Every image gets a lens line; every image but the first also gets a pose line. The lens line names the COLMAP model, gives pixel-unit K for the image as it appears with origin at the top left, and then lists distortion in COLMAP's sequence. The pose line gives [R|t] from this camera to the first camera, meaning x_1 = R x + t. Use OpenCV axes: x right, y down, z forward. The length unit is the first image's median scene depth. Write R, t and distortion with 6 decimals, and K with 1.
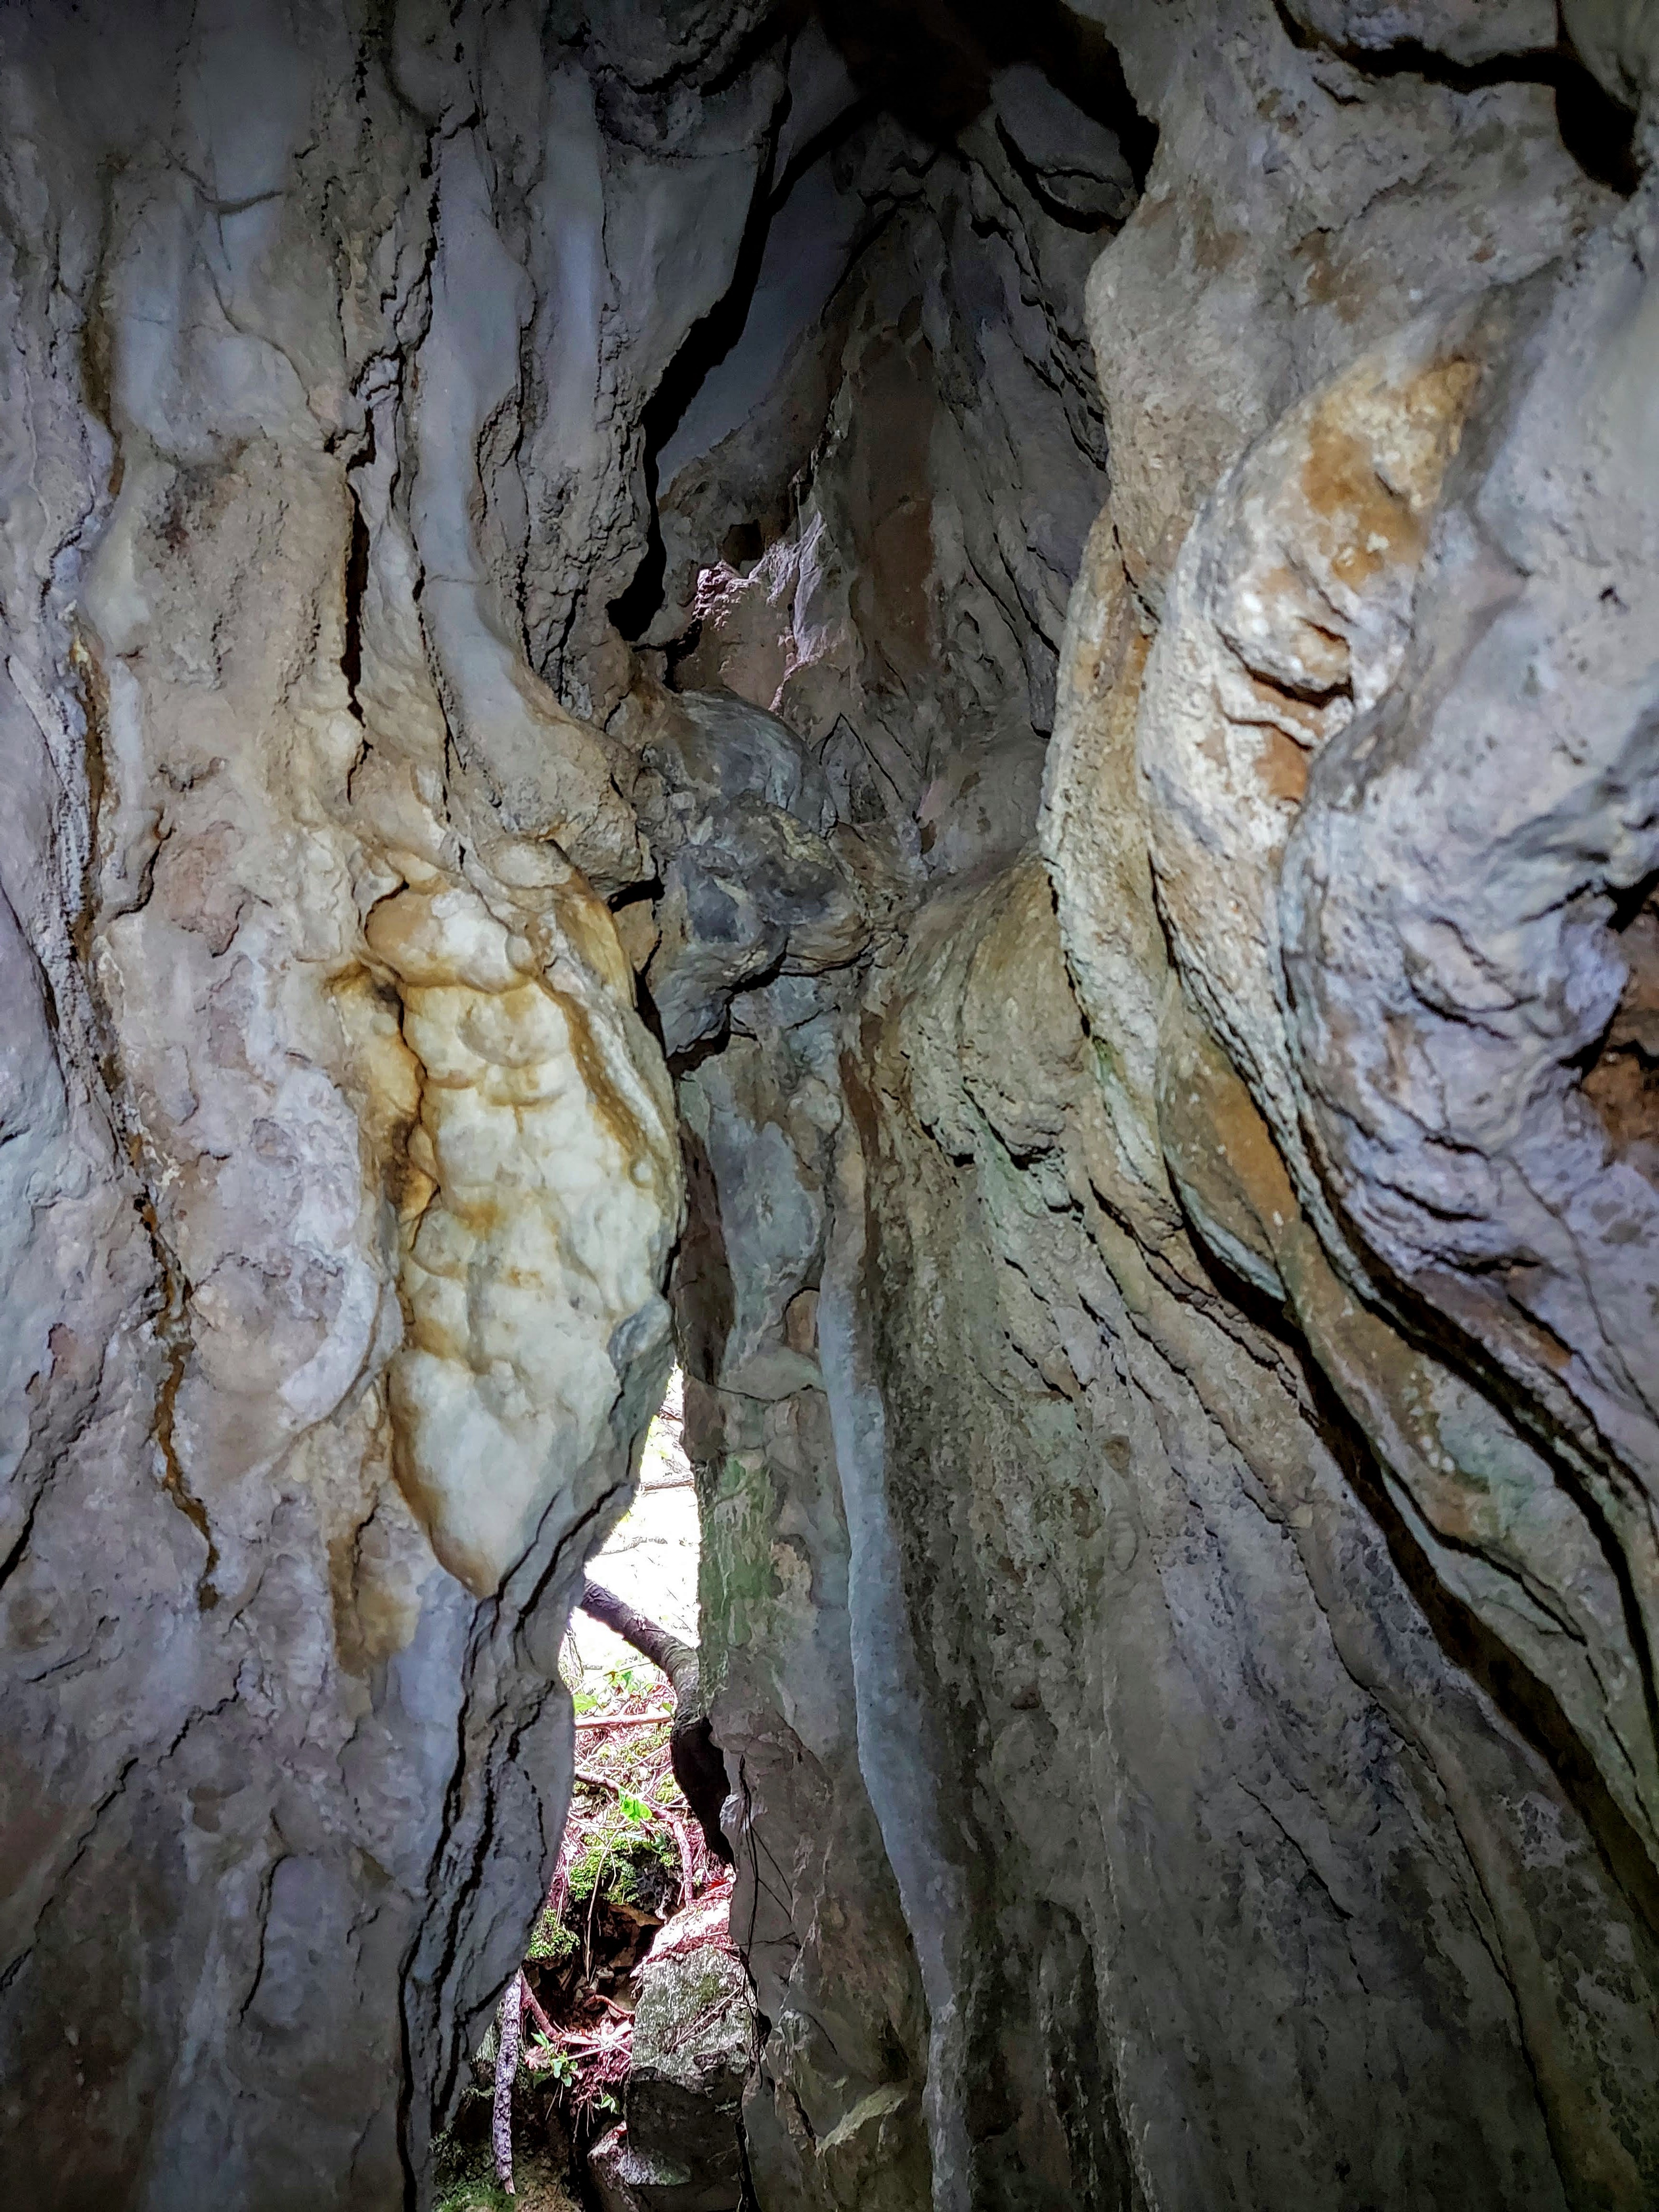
lens RADIAL K [[1539.3, 0, 821.2], [0, 1539.3, 1099.9], [0, 0, 1]] dist [0.004420, -0.000233]
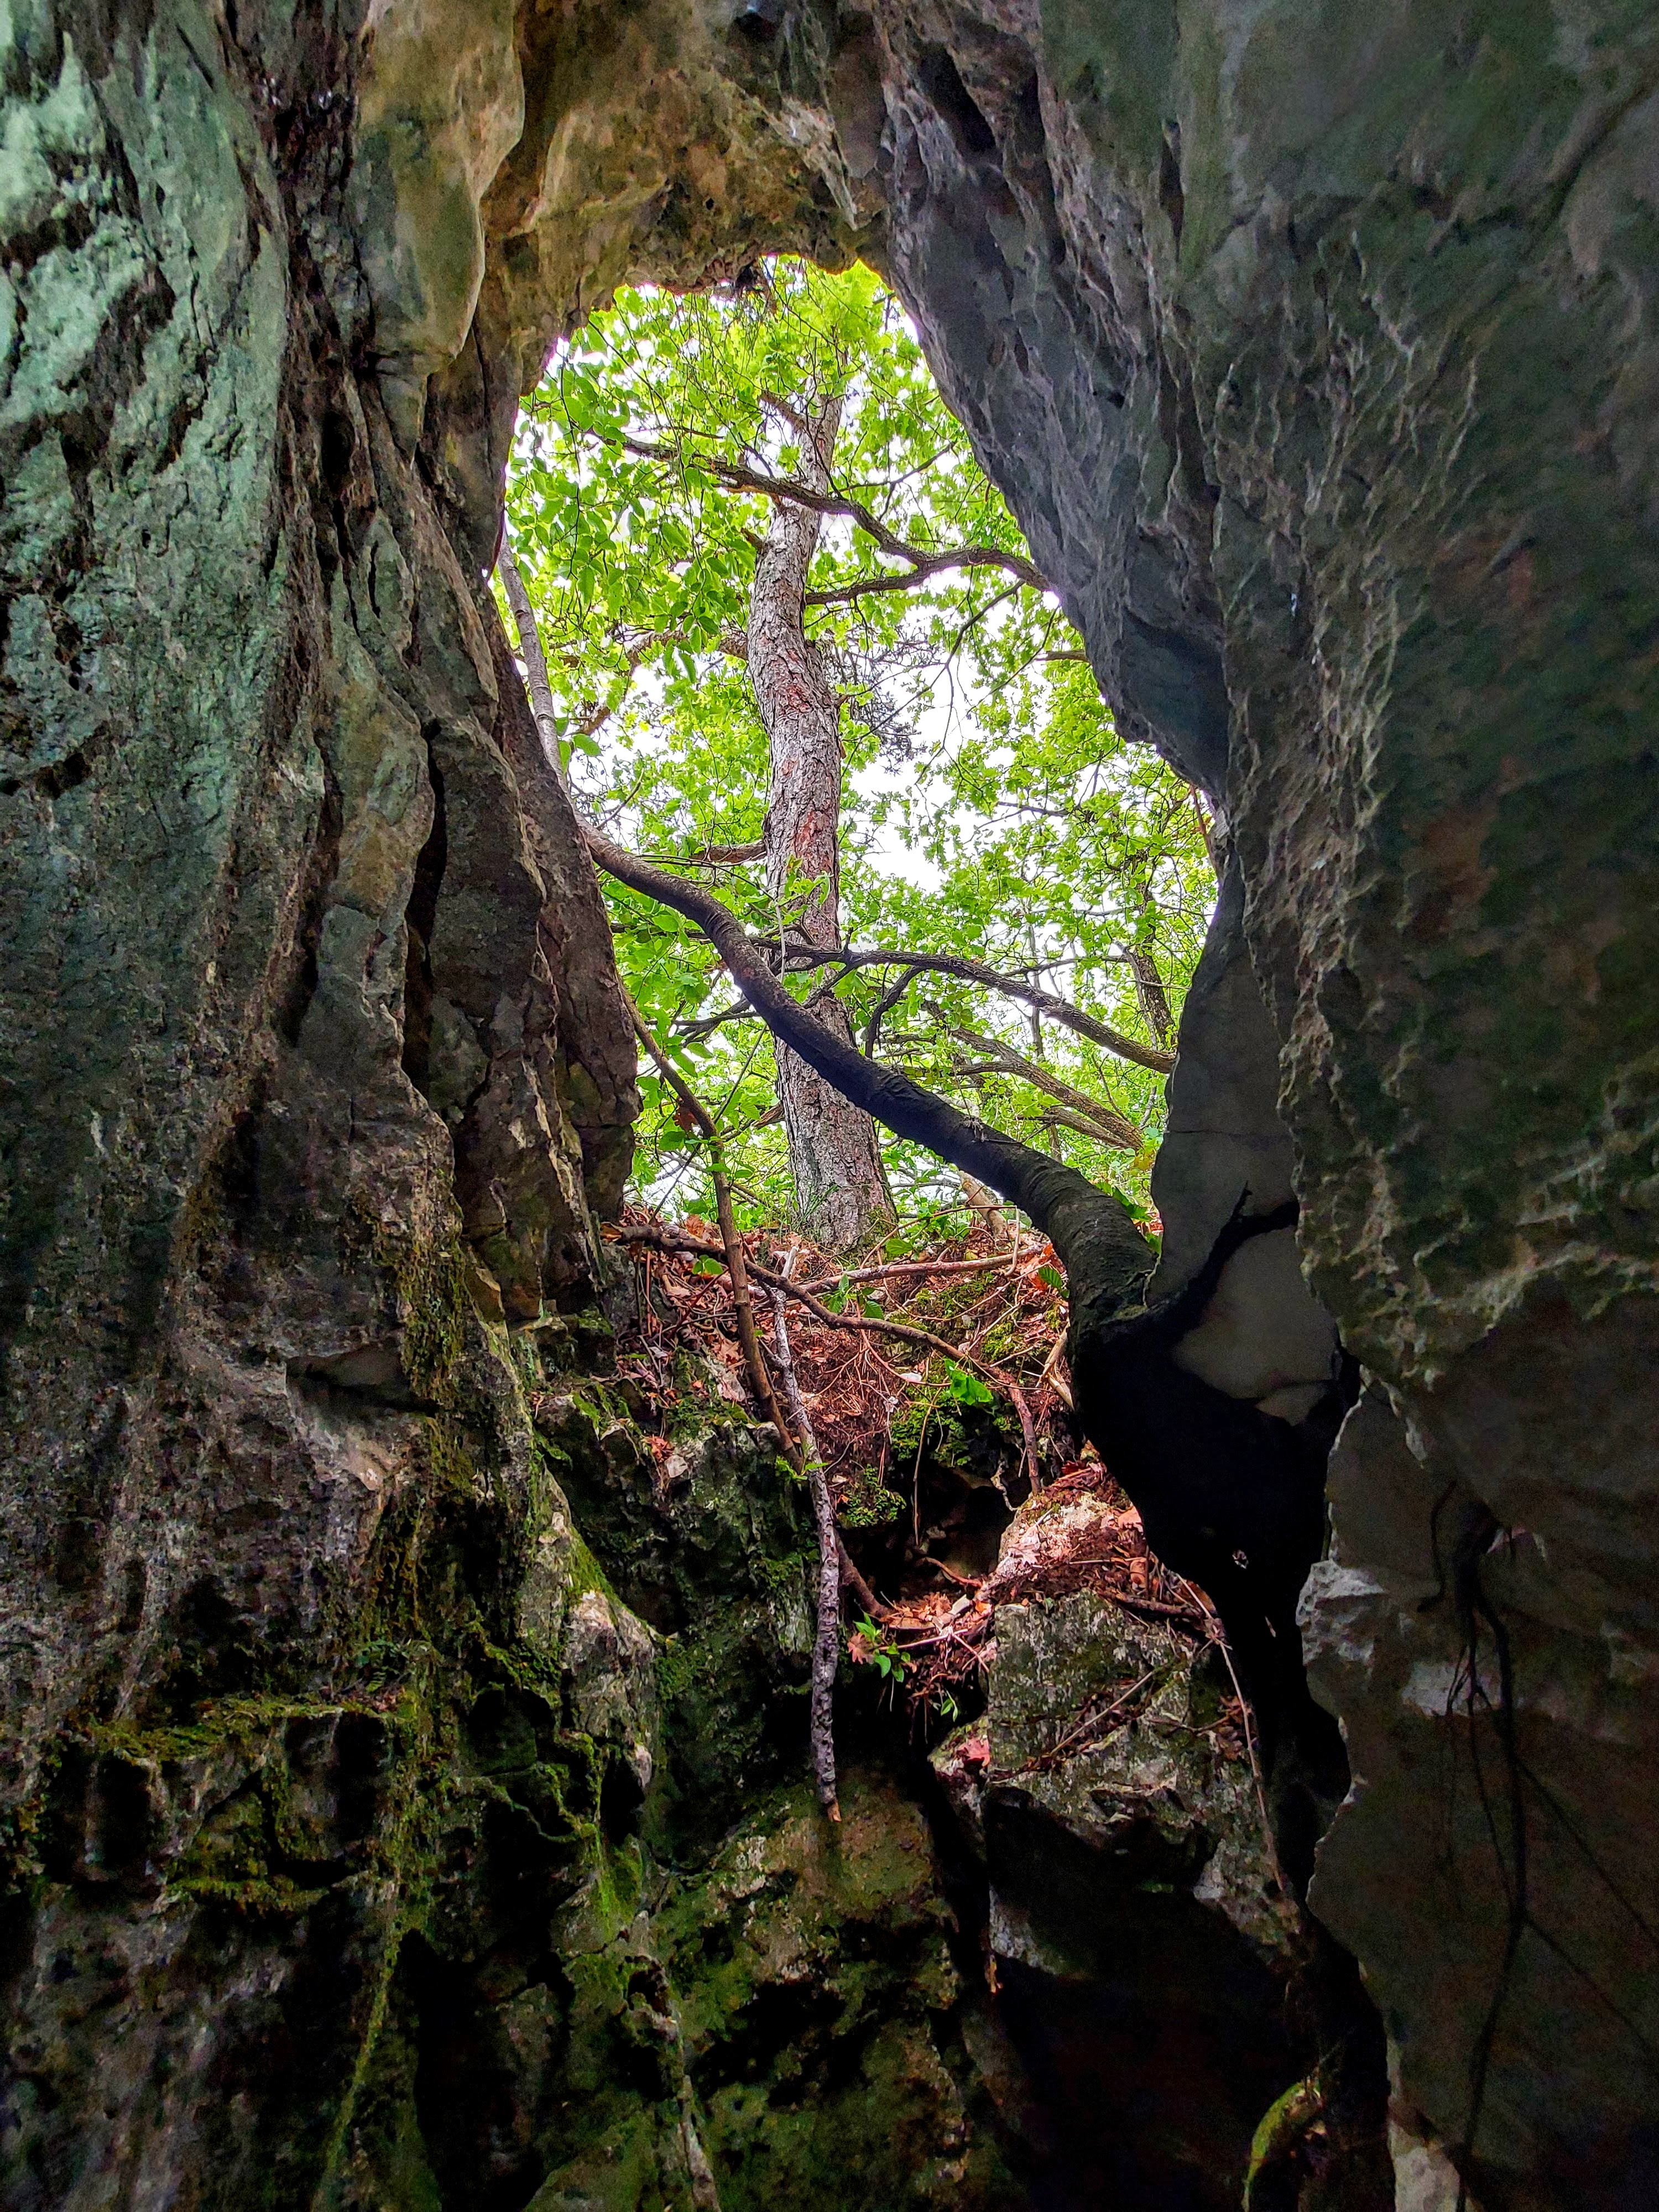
lens RADIAL K [[889.9, 0, 829.5], [0, 889.9, 1116.1], [0, 0, 1]] dist [0.000560, 0.000041]
pose [[0.973858, -0.018753, -0.226382, -0.084889], [0.071622, 0.971103, 0.227662, 0.224824], [0.215571, -0.237925, 0.947059, 0.596906]]
